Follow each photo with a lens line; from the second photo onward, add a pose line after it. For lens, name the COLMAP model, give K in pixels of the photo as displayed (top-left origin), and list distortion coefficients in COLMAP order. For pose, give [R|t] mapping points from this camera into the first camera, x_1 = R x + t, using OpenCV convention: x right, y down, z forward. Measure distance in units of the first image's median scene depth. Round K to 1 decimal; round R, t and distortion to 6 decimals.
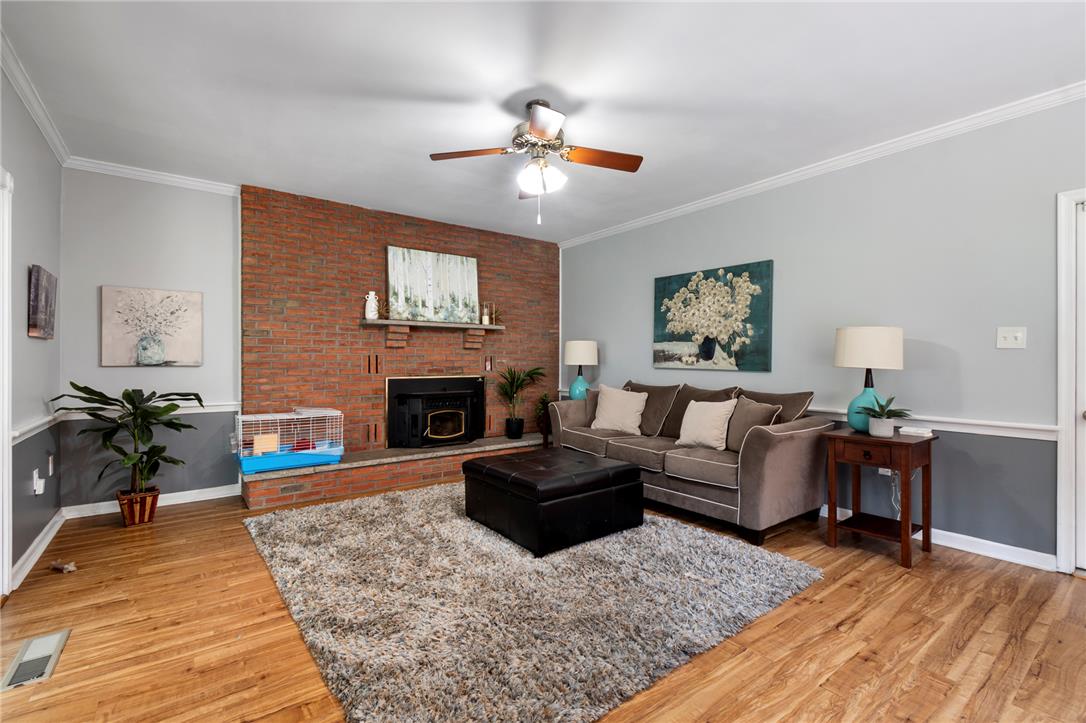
lens RADIAL K [[488.7, 0, 536.4], [0, 488.7, 356.1], [0, 0, 1]] dist [0.007057, -0.001310]
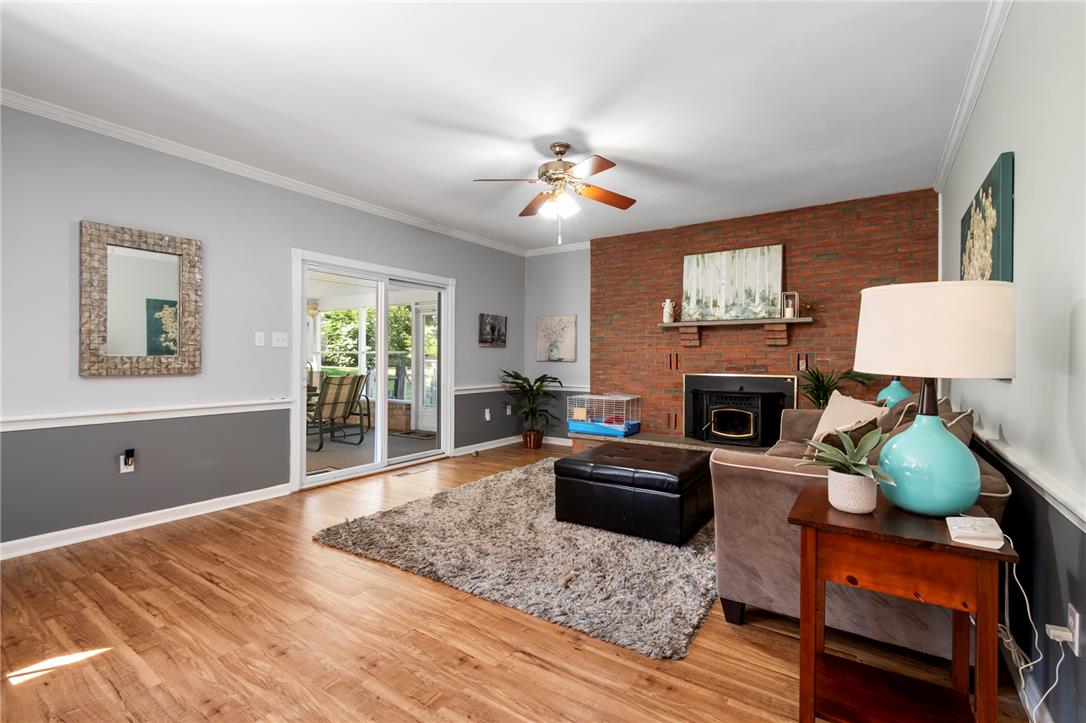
lens RADIAL K [[488.7, 0, 544.9], [0, 488.7, 356.5], [0, 0, 1]] dist [0.007057, -0.001310]
pose [[0.326043, -0.003095, -0.945350, 0.658300], [0.005068, 0.999986, -0.001526, 0.004918], [0.945341, -0.004294, 0.326054, 0.333868]]
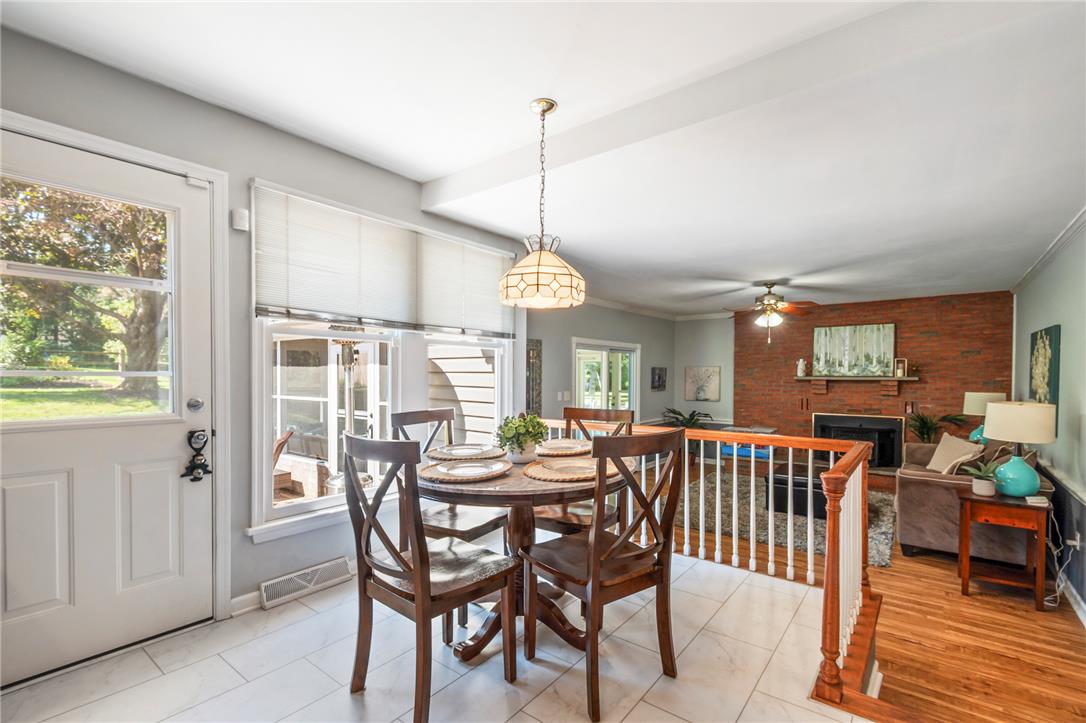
lens RADIAL K [[488.7, 0, 550.2], [0, 488.7, 381.6], [0, 0, 1]] dist [0.007057, -0.001310]
pose [[0.265244, 0.012534, -0.964100, 0.972861], [0.008403, 0.999847, 0.015310, -0.087561], [0.964145, -0.012163, 0.265098, -0.214942]]
